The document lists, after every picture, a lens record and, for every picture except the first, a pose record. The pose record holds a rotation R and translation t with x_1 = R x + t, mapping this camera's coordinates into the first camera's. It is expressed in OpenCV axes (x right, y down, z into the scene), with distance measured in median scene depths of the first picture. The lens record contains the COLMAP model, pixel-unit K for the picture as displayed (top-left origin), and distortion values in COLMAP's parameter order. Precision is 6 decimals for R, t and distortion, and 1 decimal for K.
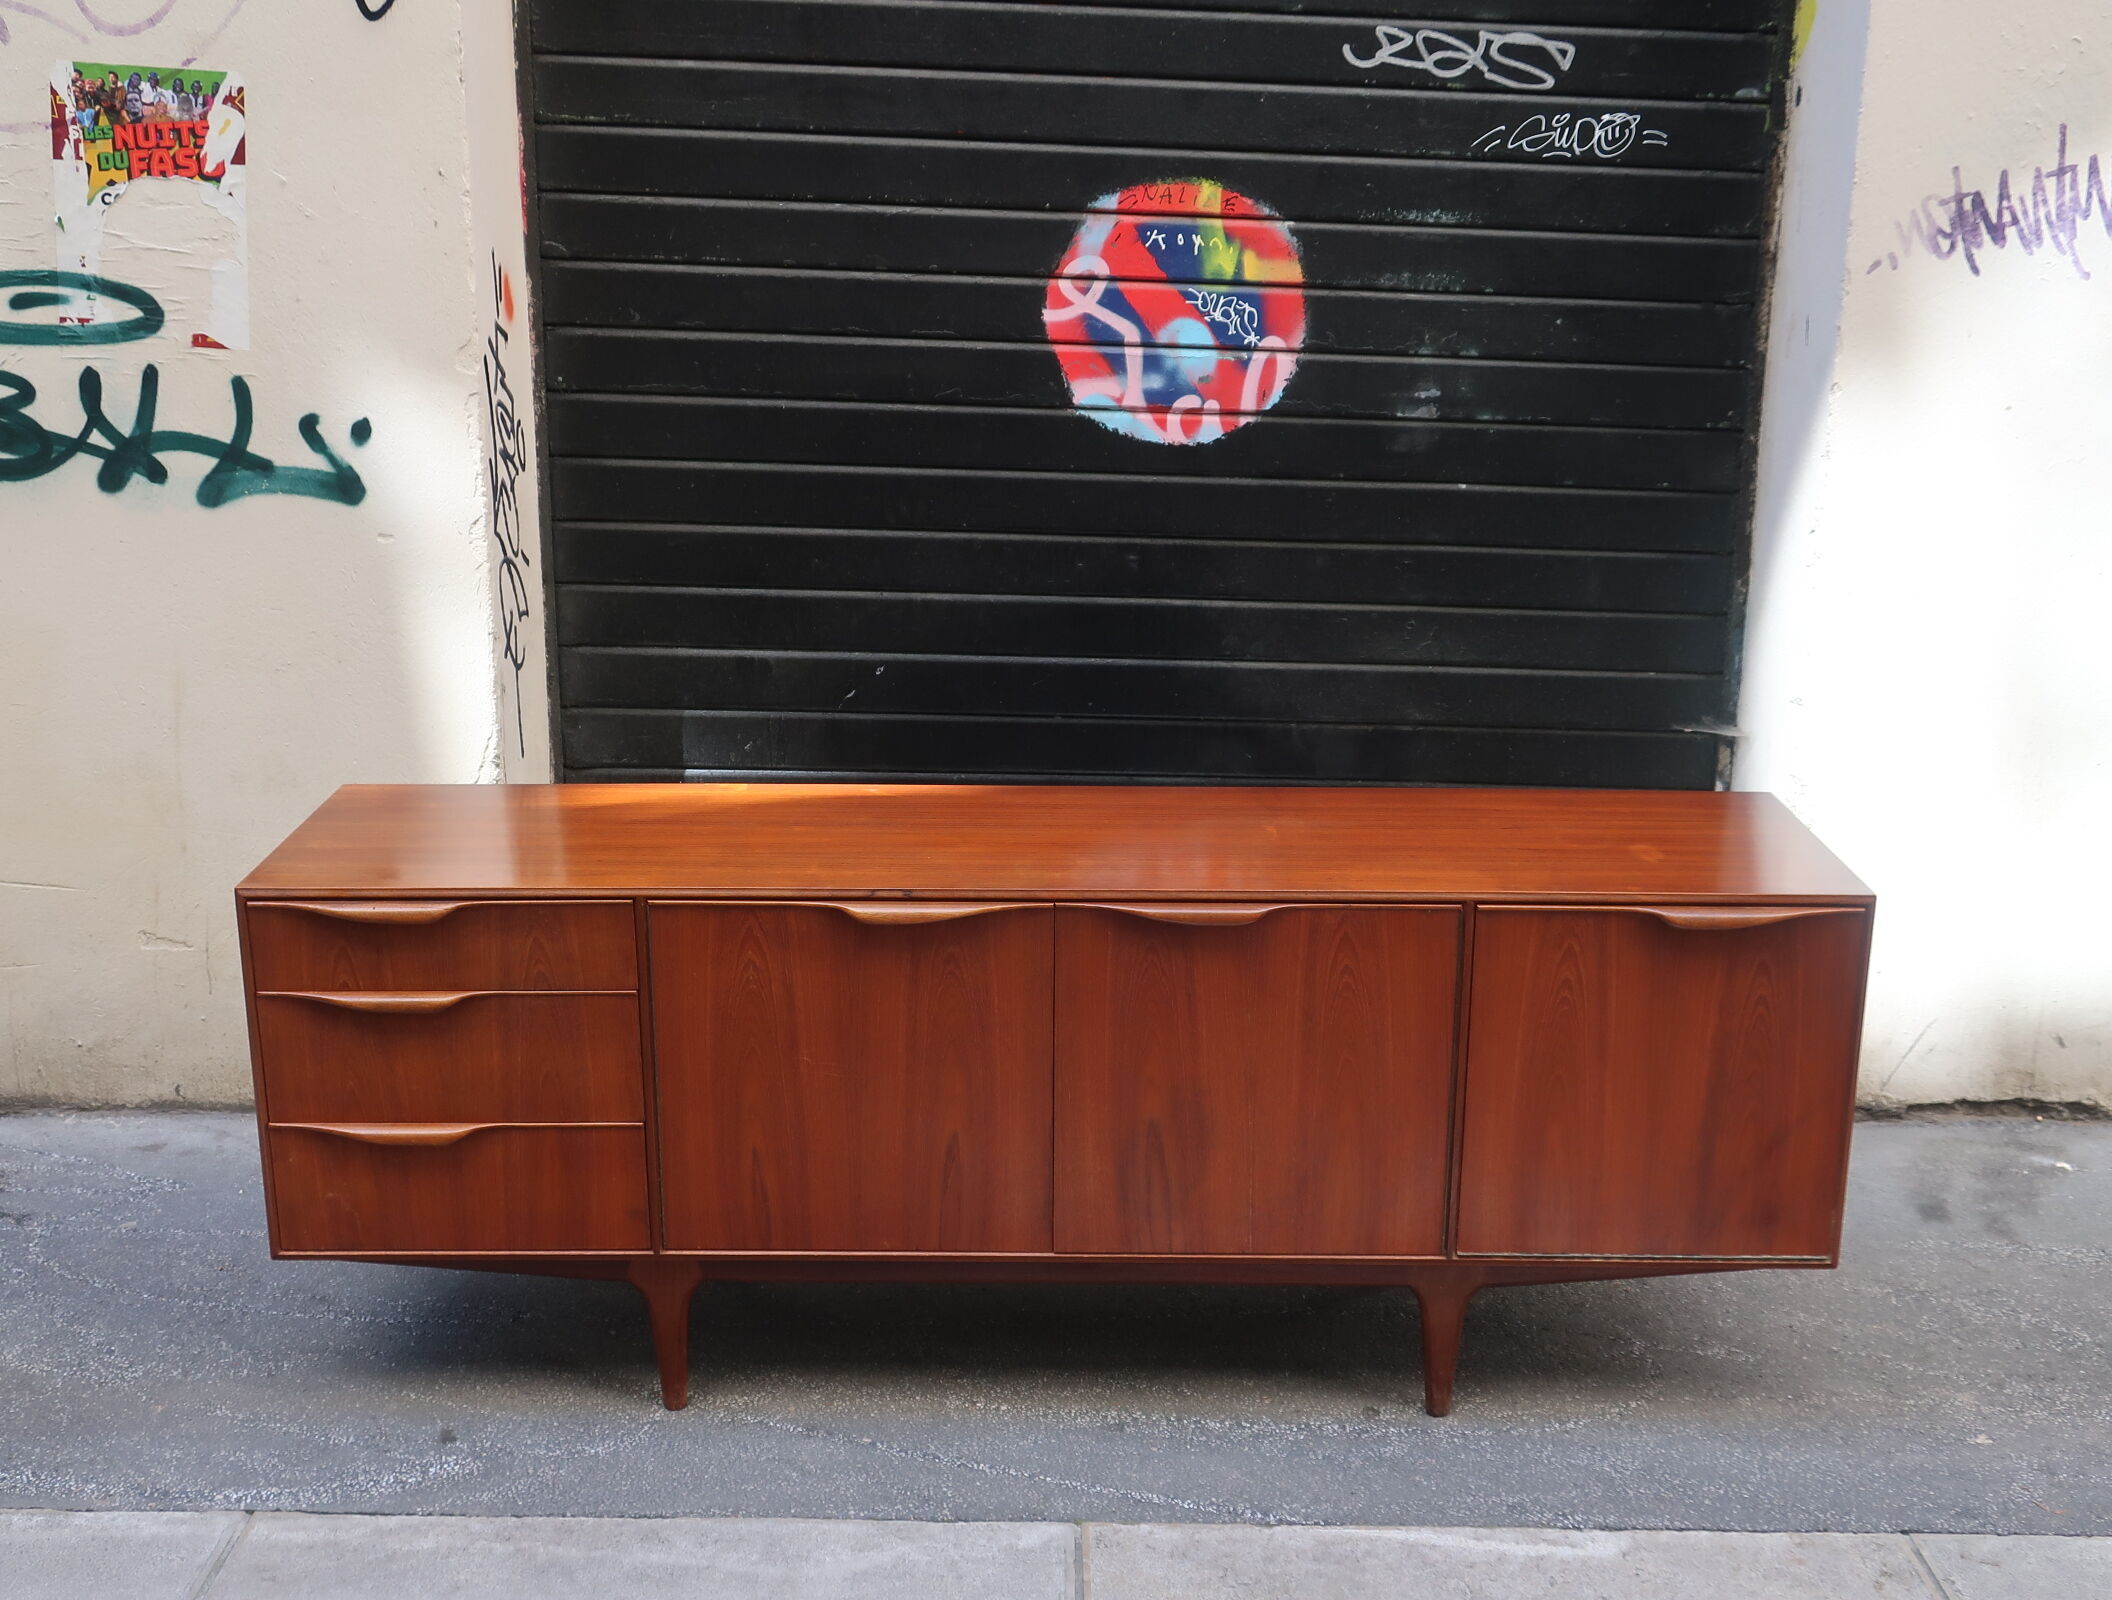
lens RADIAL K [[2359.7, 0, 1044.2], [0, 2359.7, 794.8], [0, 0, 1]] dist [0.014727, 0.000000]
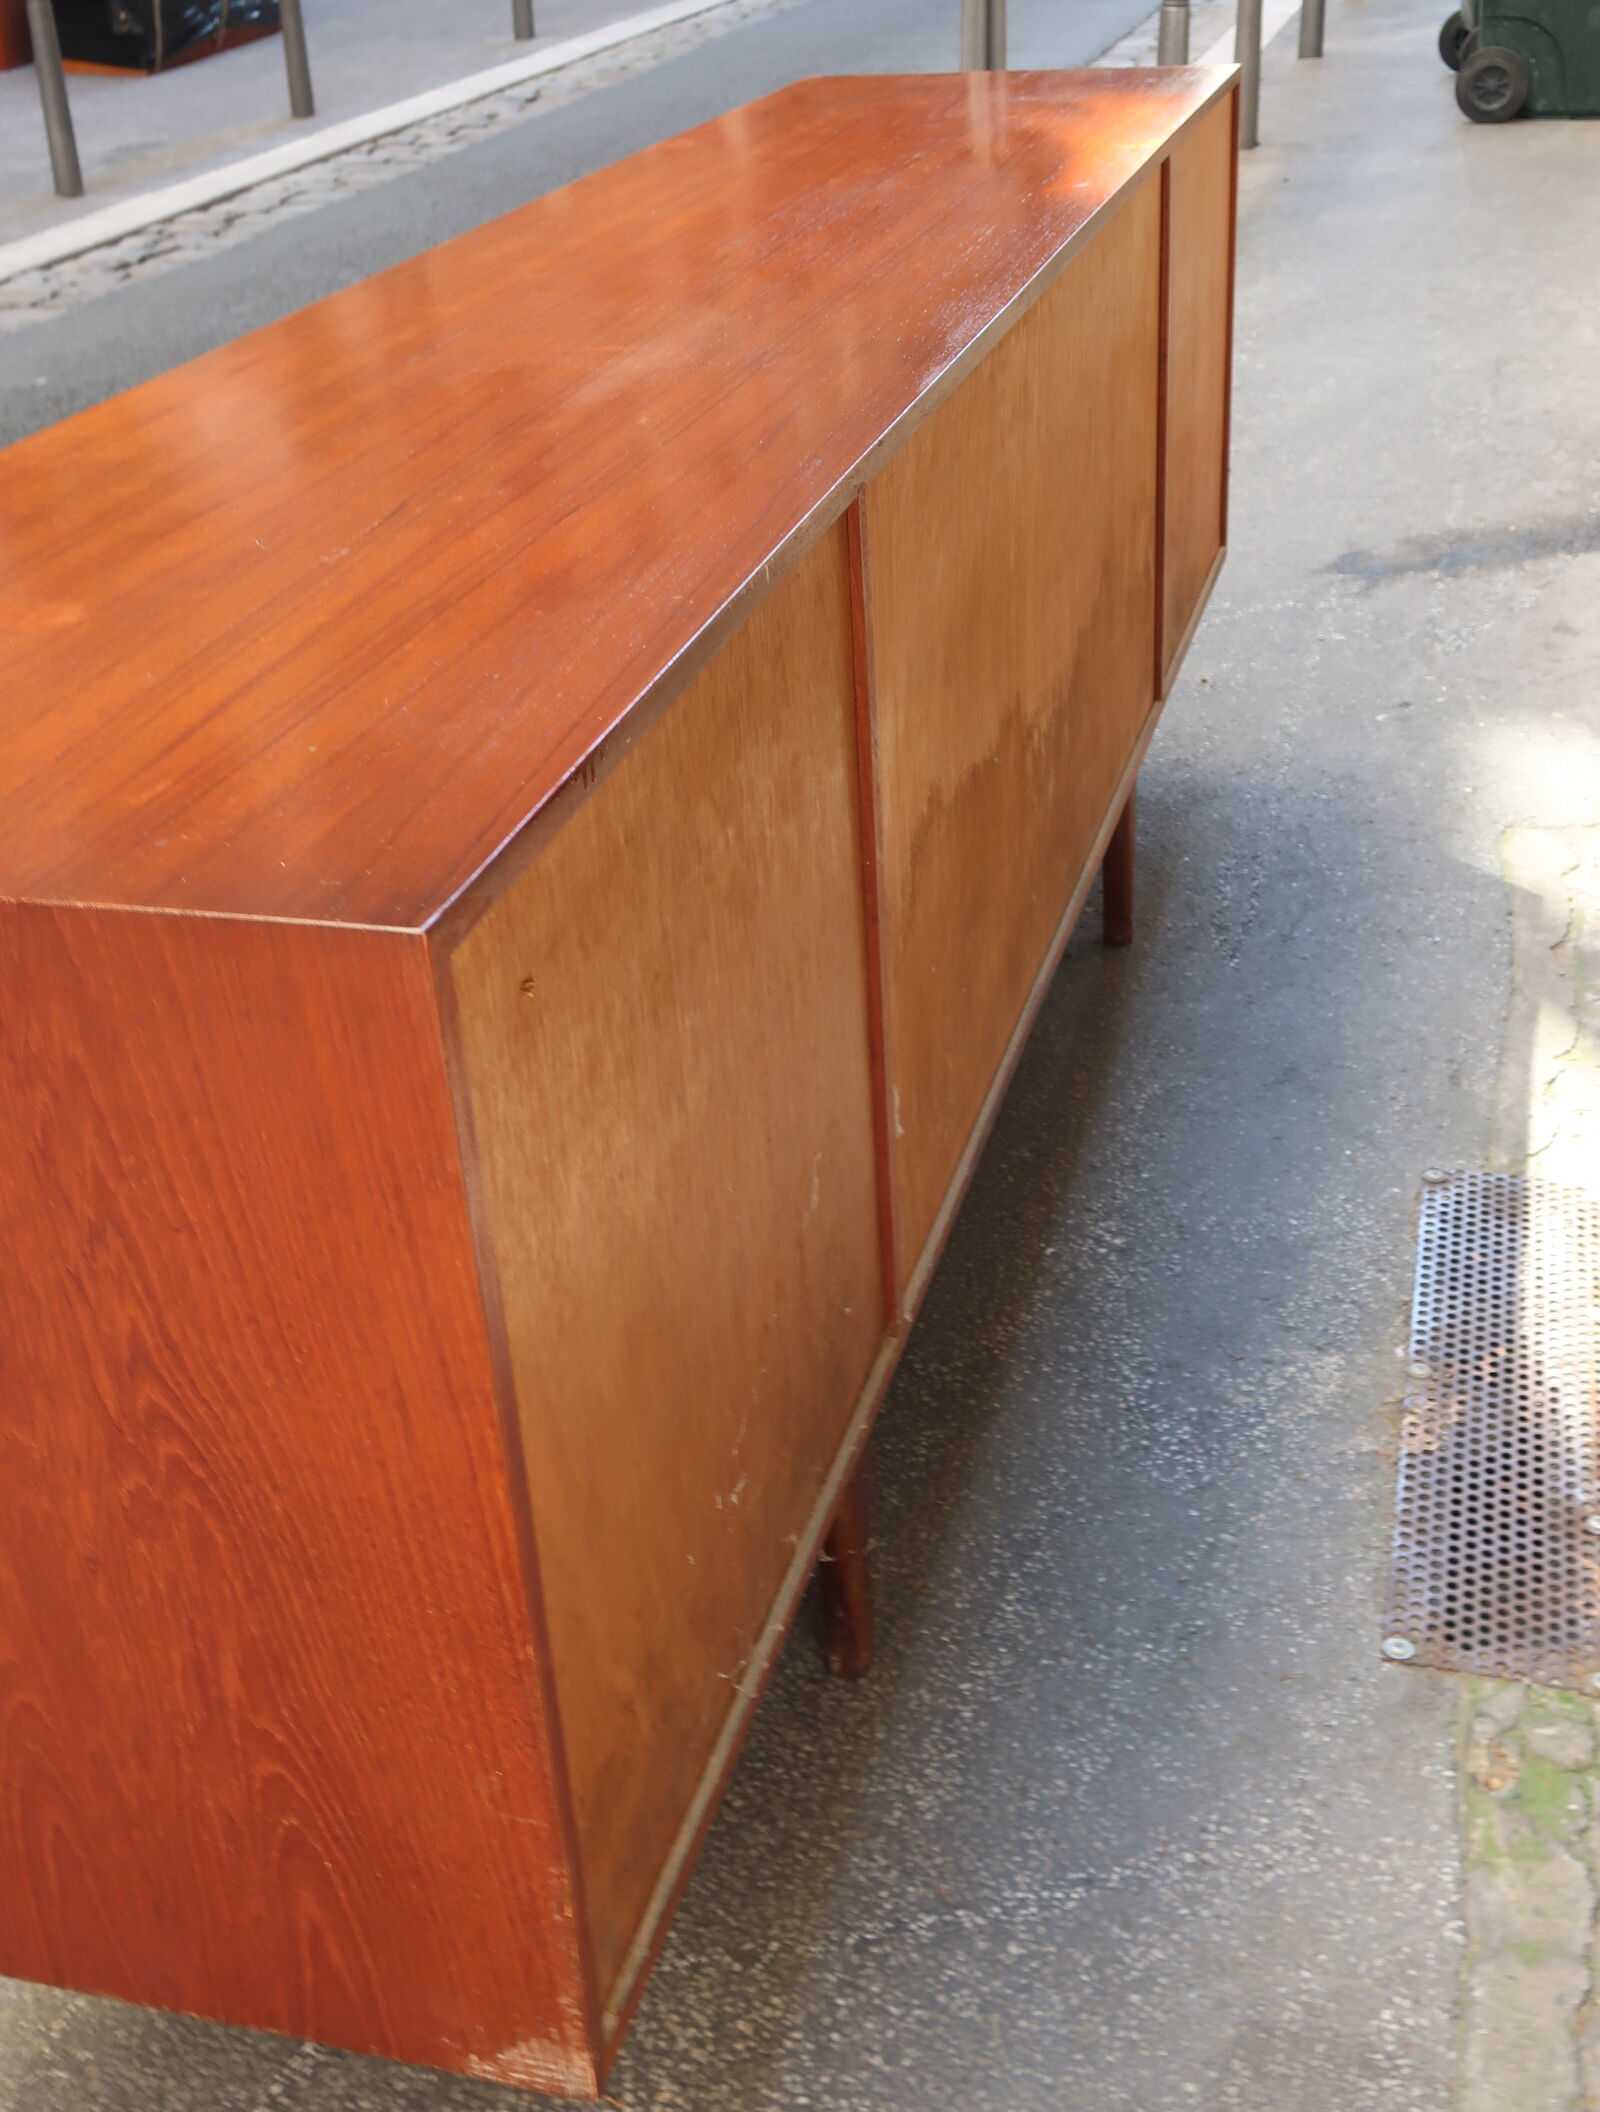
lens RADIAL K [[2359.7, 0, 808.3], [0, 2359.7, 1049.7], [0, 0, 1]] dist [0.014727, 0.000000]
pose [[-0.261075, 0.474142, -0.840850, 0.420902], [-0.226378, 0.816697, 0.530810, -0.097219], [0.938399, 0.328931, -0.105884, 0.933465]]
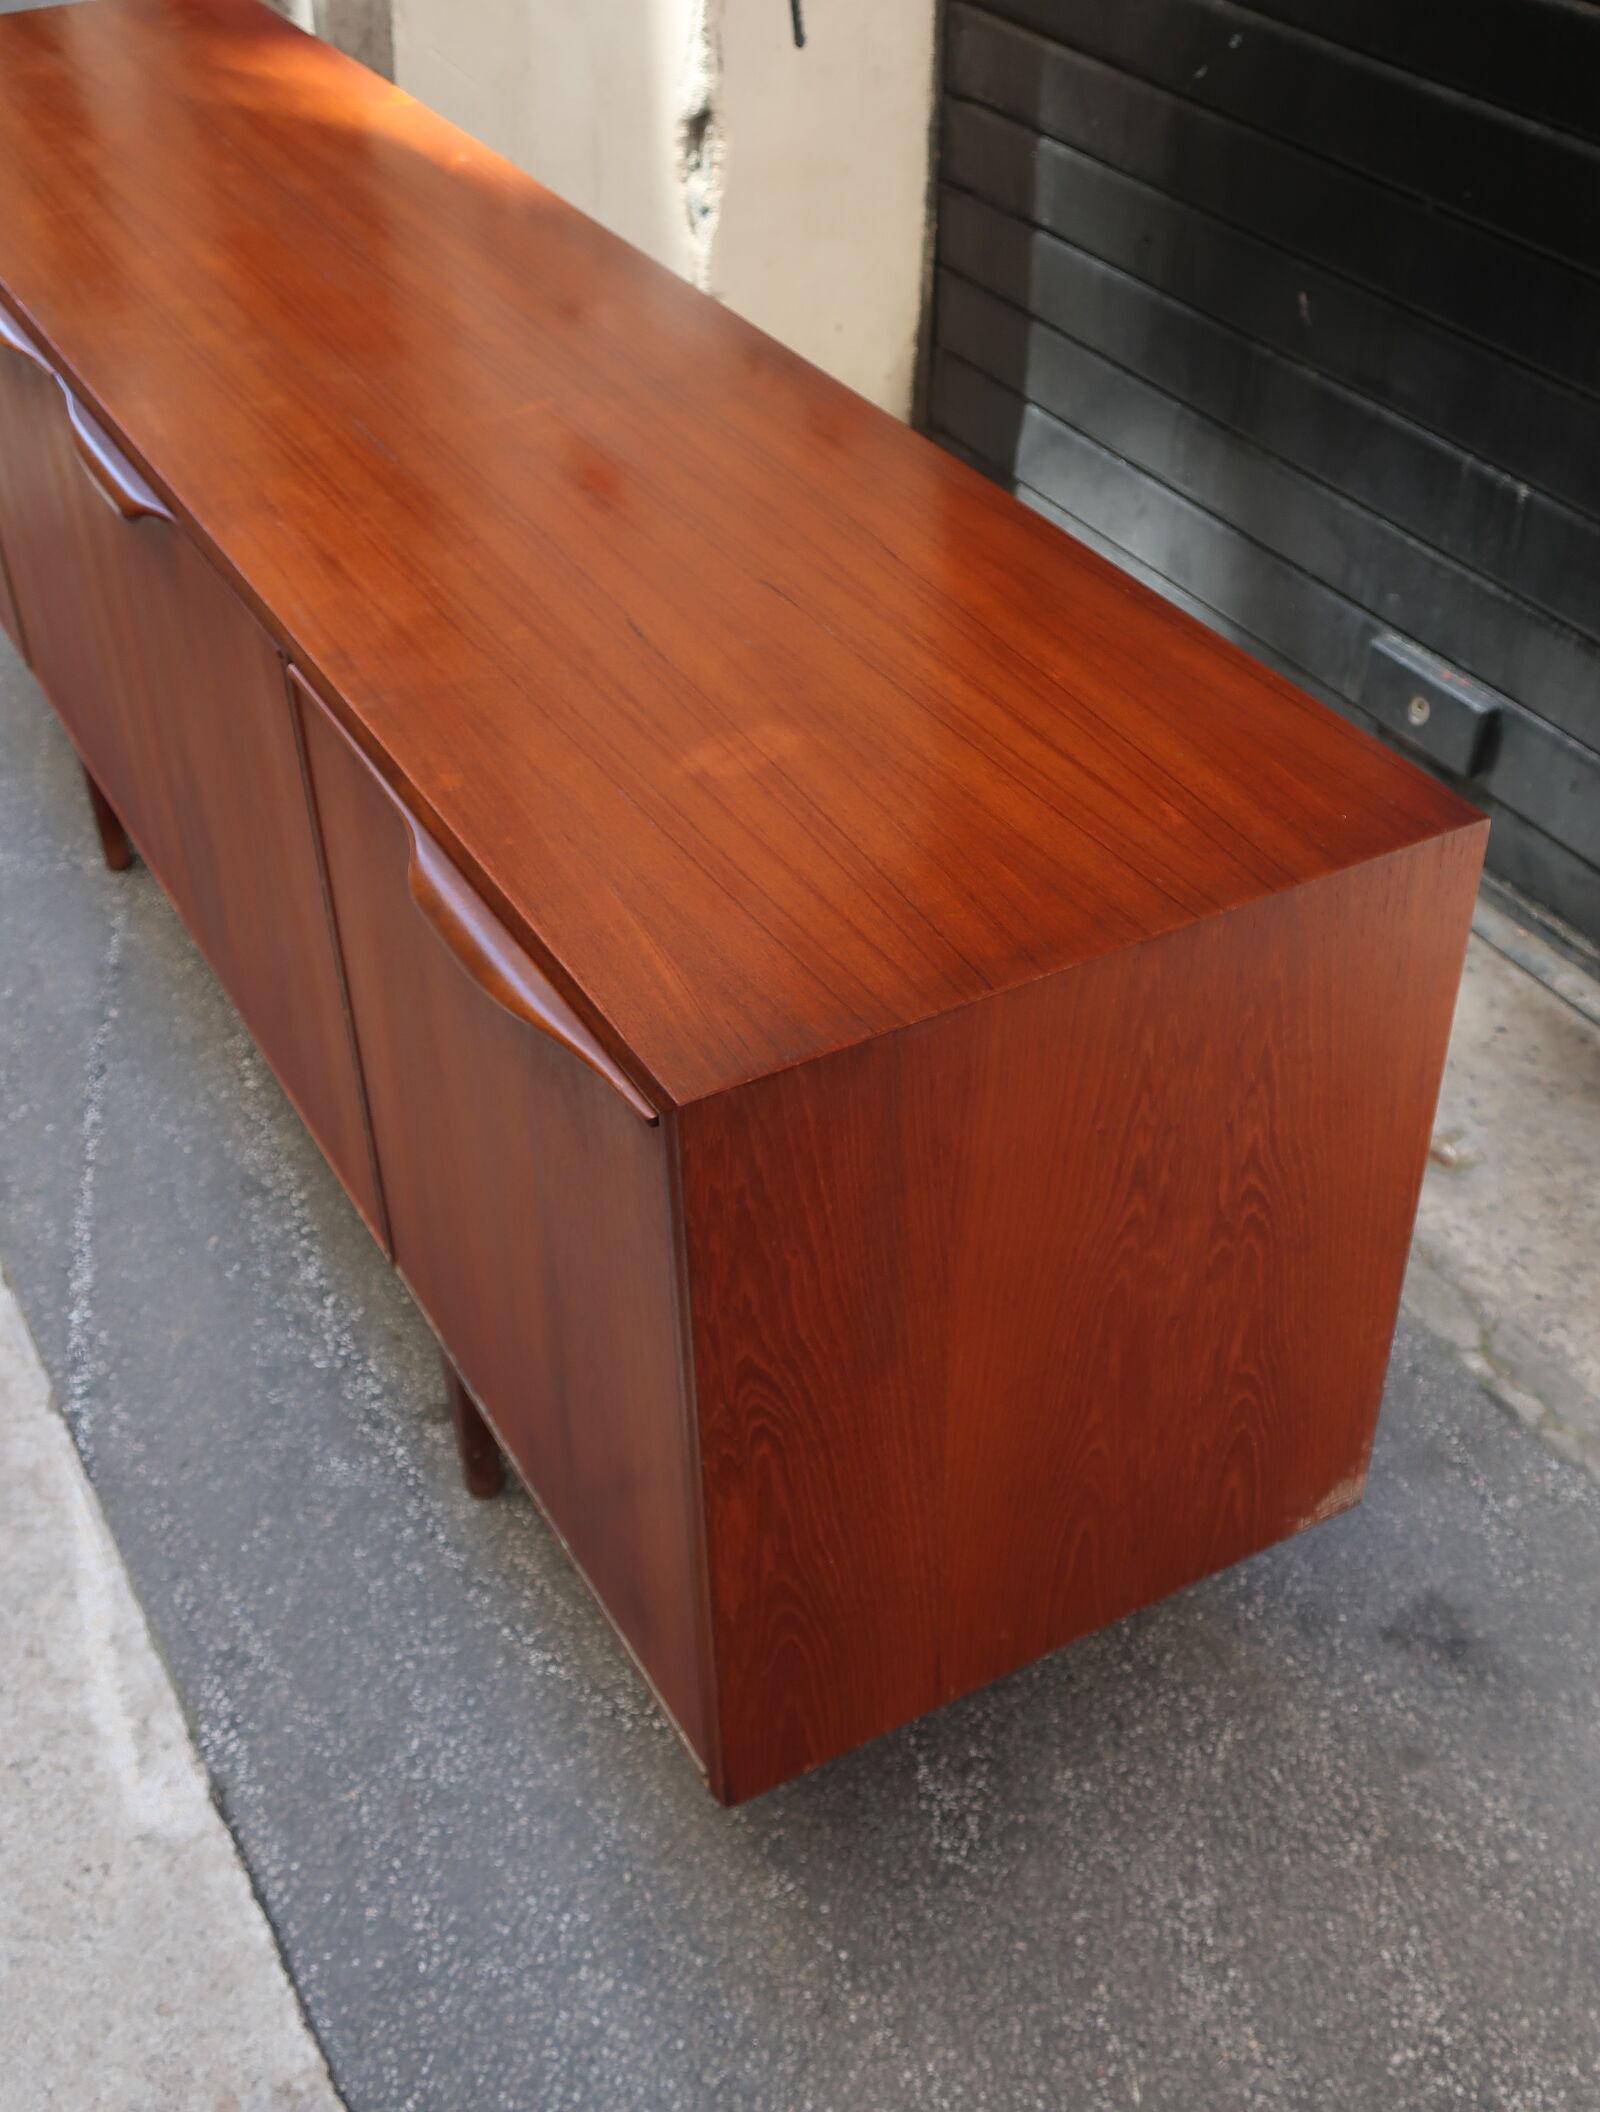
lens RADIAL K [[2359.7, 0, 796.5], [0, 2359.7, 1038.0], [0, 0, 1]] dist [0.014727, 0.000000]
pose [[0.487838, 0.518160, -0.702513, 0.464418], [-0.226323, 0.852330, 0.471498, -0.103896], [0.843085, -0.071020, 0.533071, 0.638190]]
